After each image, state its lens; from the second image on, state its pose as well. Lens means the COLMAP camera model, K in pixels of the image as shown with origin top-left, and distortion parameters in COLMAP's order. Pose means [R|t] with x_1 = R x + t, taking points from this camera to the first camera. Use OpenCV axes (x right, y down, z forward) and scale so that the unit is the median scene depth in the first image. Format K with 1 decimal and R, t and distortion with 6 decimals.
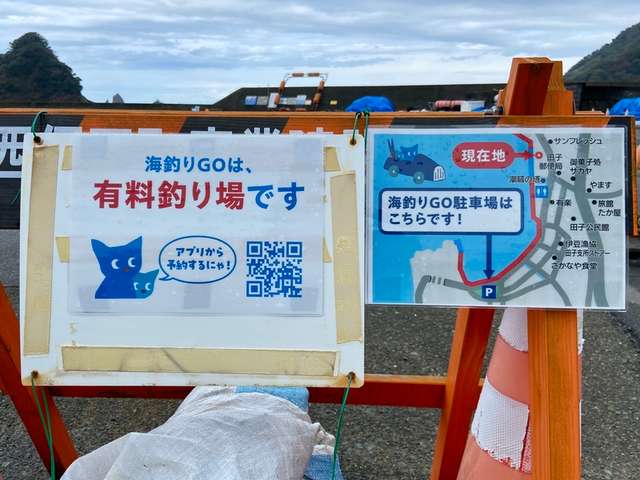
lens RADIAL K [[482.3, 0, 320.0], [0, 482.3, 240.0], [0, 0, 1]] dist [0.109869, -0.146340]
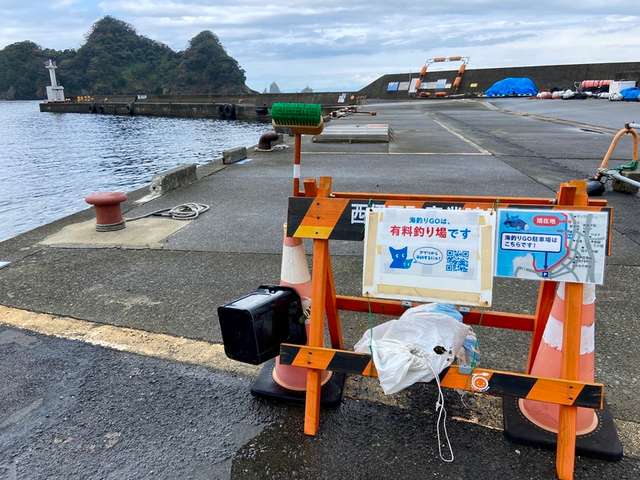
lens RADIAL K [[482.3, 0, 320.0], [0, 482.3, 240.0], [0, 0, 1]] dist [0.109869, -0.146340]
pose [[0.966252, 0.042532, -0.254065, -0.148233], [-0.026850, 0.997532, 0.064877, -0.206282], [0.256197, -0.055866, 0.965009, -1.756139]]
